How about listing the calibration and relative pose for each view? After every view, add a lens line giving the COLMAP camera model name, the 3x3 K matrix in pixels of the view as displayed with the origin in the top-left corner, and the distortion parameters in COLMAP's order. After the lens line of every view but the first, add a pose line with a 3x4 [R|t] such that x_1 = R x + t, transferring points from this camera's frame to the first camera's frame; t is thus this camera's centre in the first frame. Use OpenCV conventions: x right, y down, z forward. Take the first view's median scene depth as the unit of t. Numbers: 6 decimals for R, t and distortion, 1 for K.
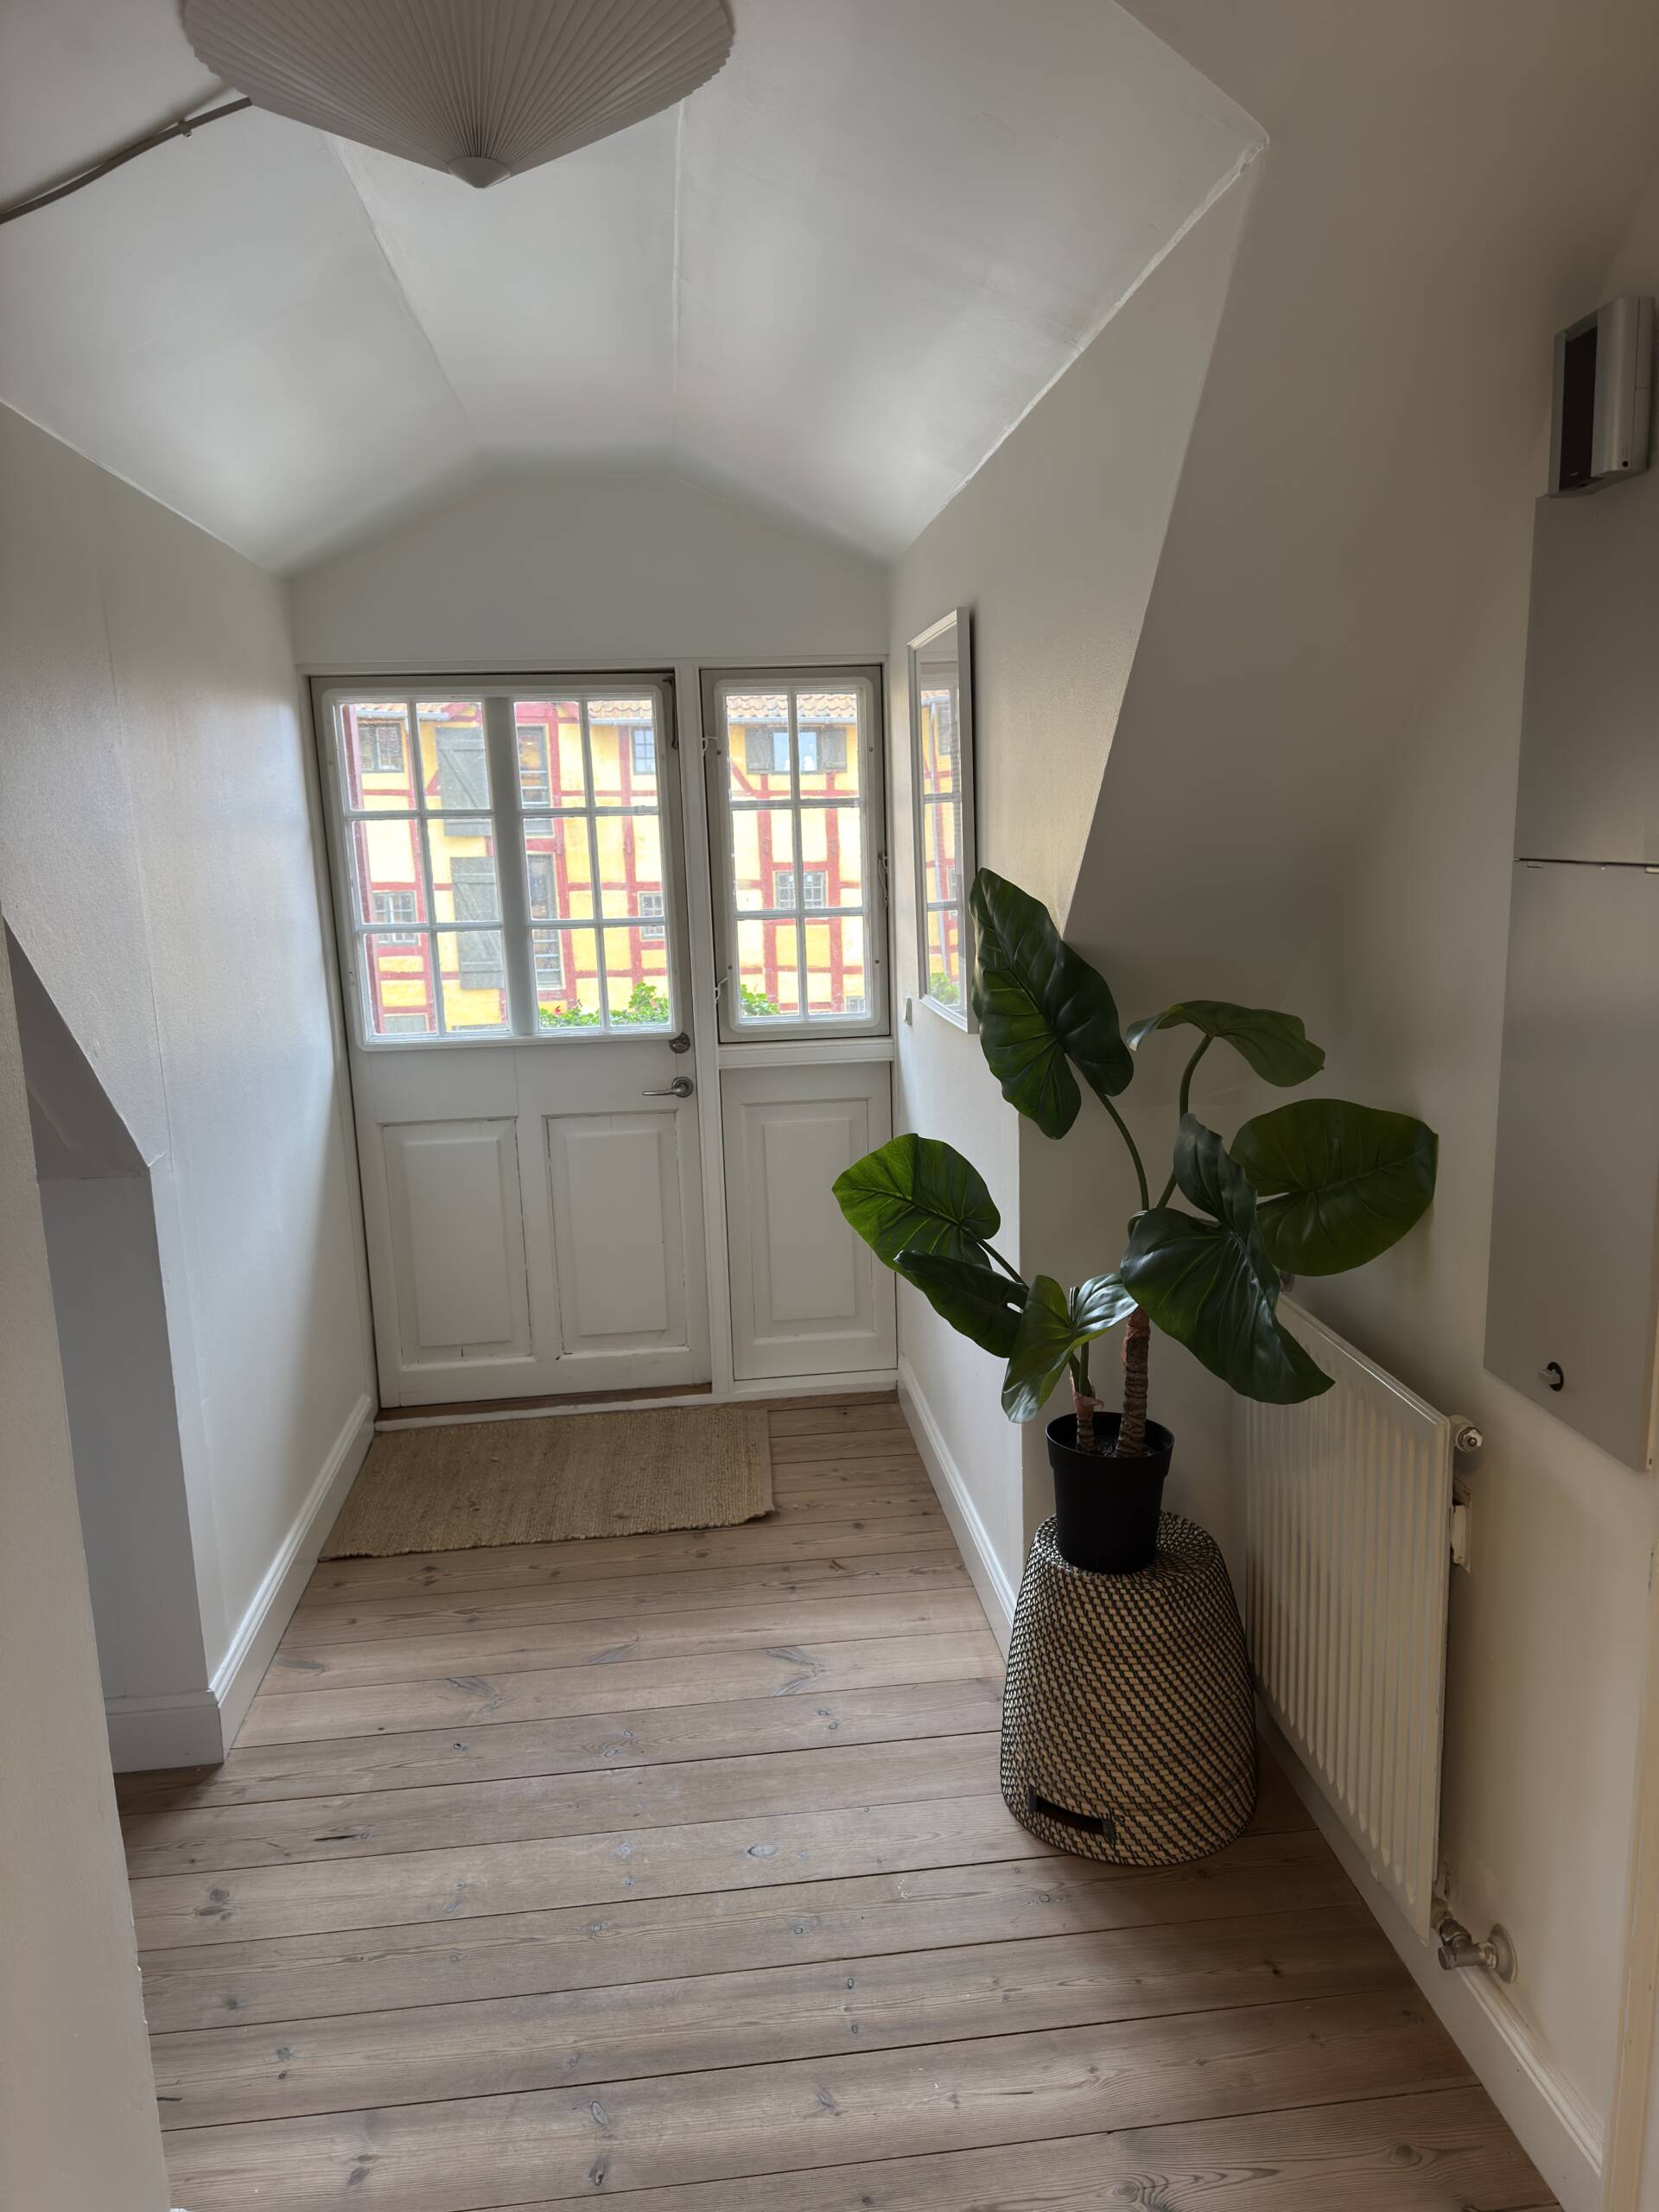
lens RADIAL K [[1539.2, 0, 829.5], [0, 1539.2, 1106.0], [0, 0, 1]] dist [0.051548, -0.000317]
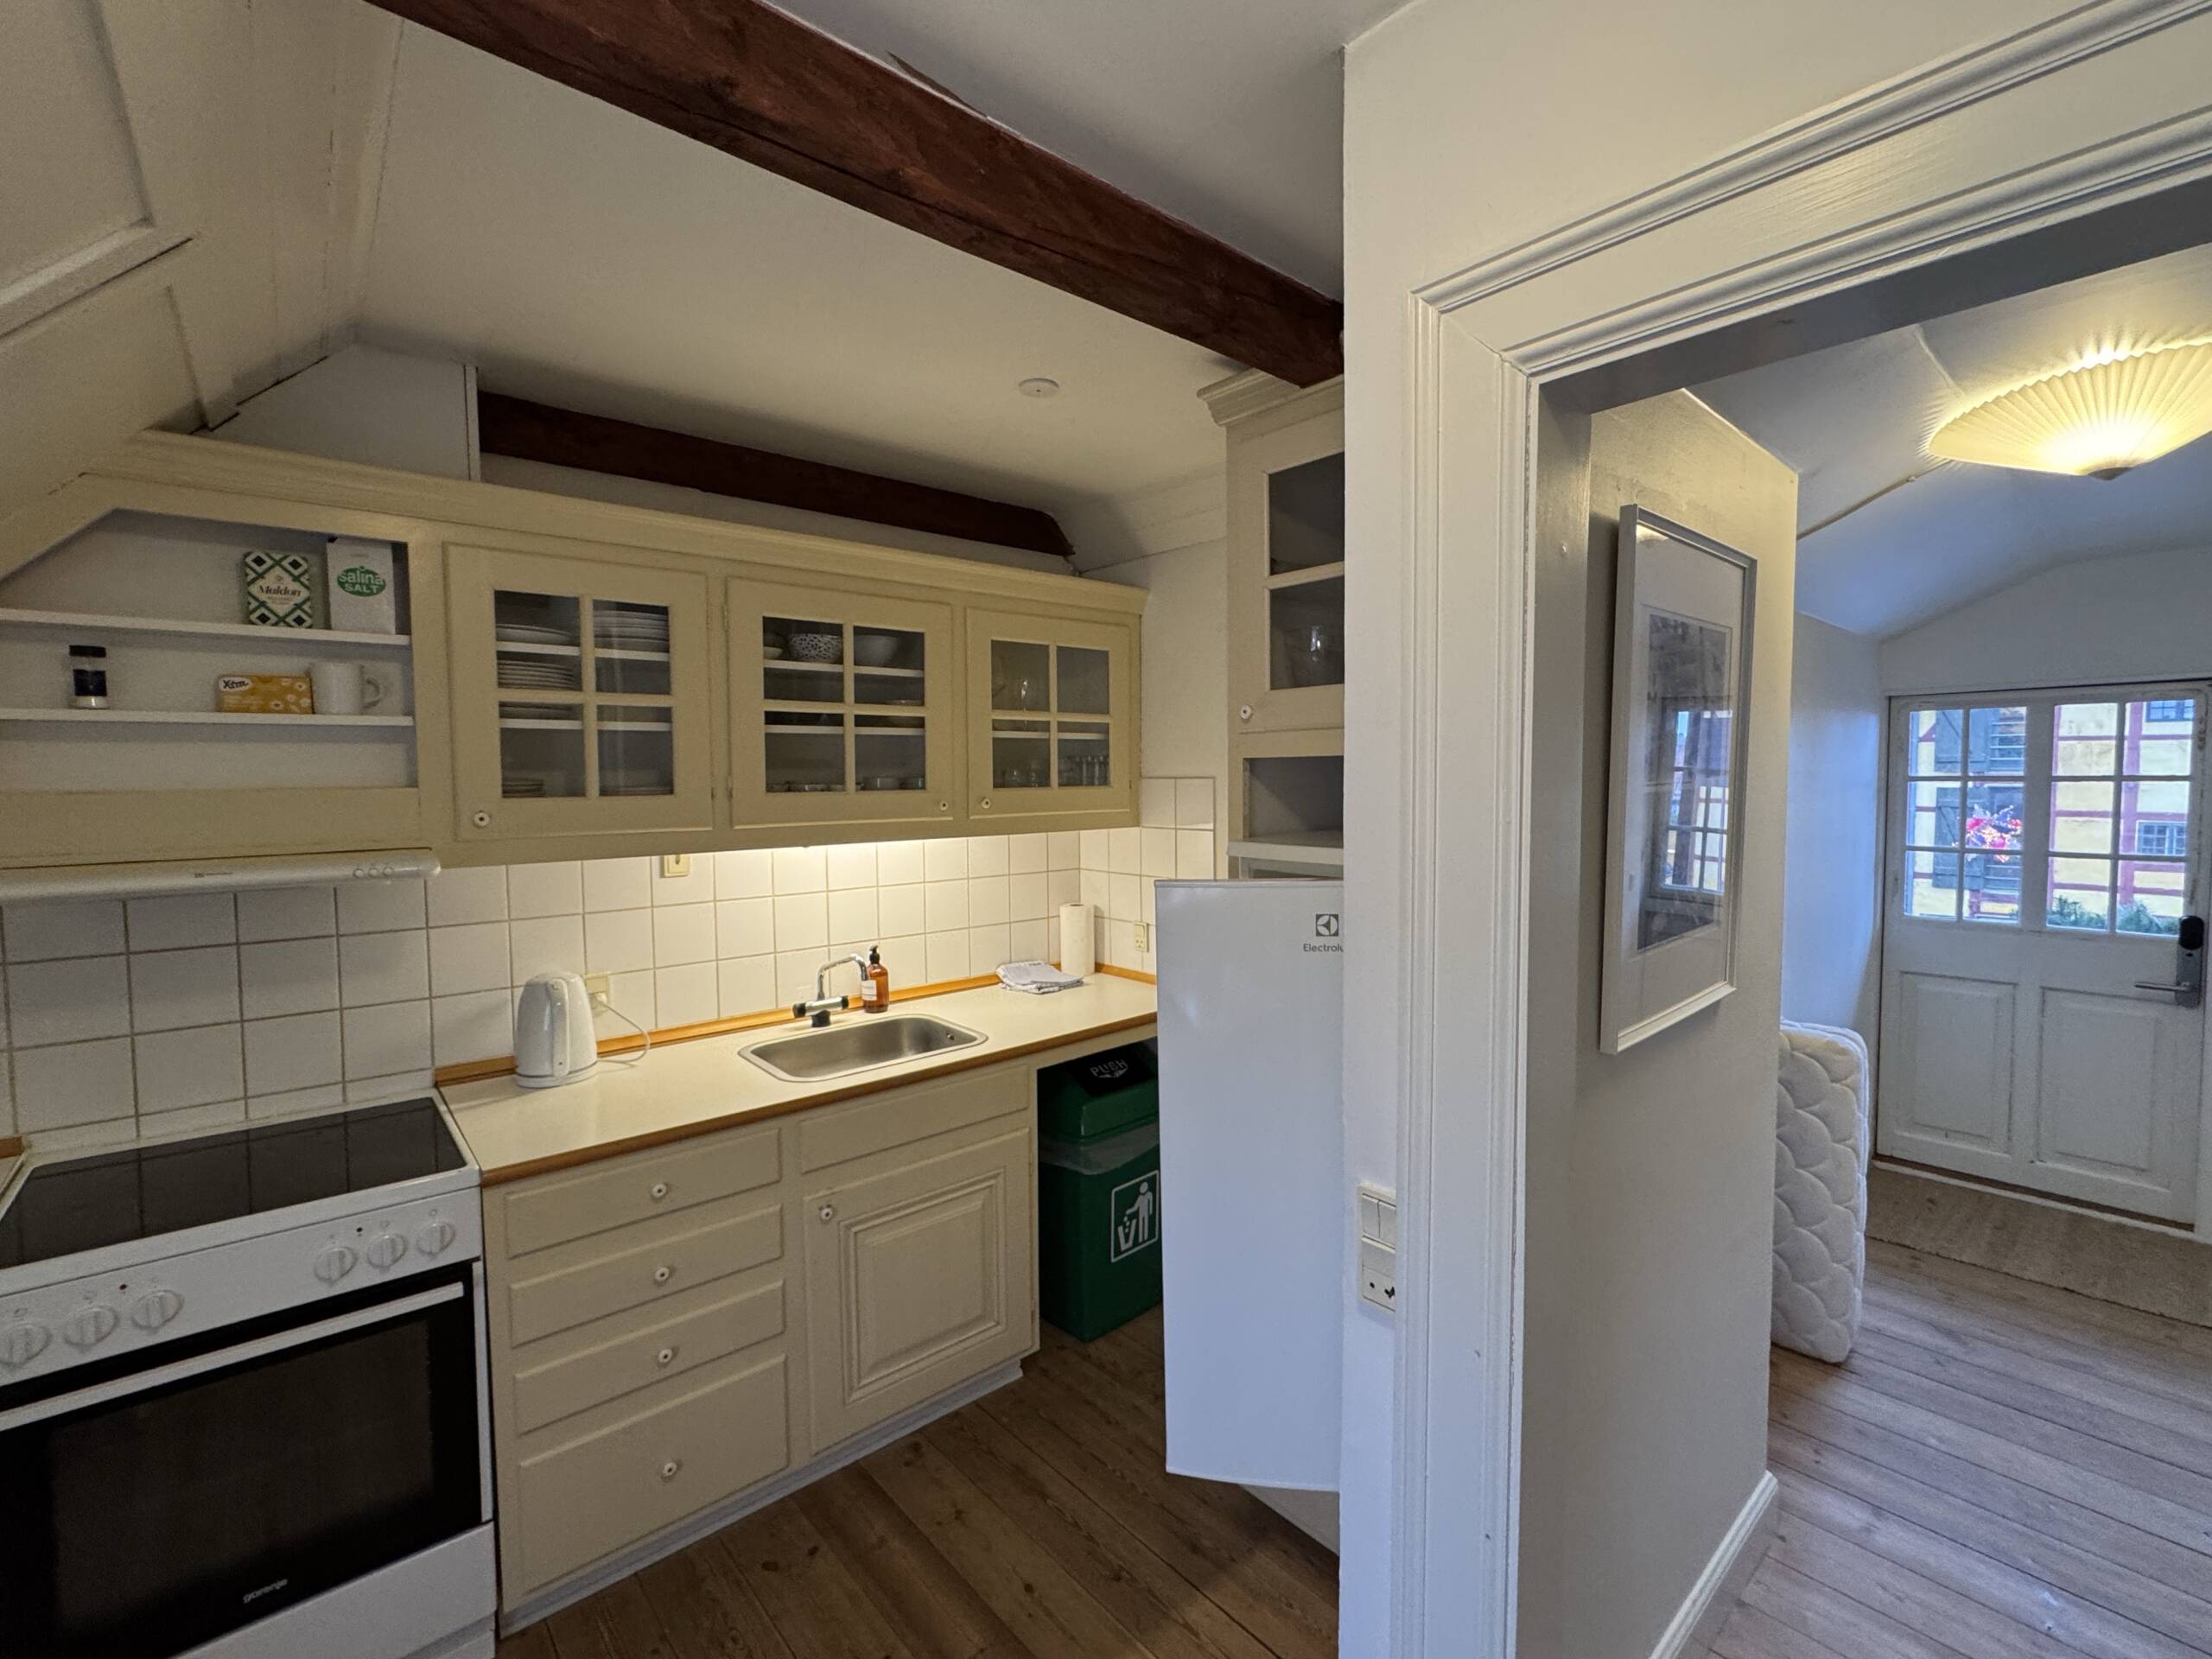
lens RADIAL K [[959.2, 0, 1095.9], [0, 959.2, 838.0], [0, 0, 1]] dist [0.000326, 0.000312]
pose [[0.573142, 0.085125, -0.815023, 0.024453], [-0.127163, 0.991781, 0.014162, -0.035446], [0.809530, 0.095524, 0.579256, -0.242931]]
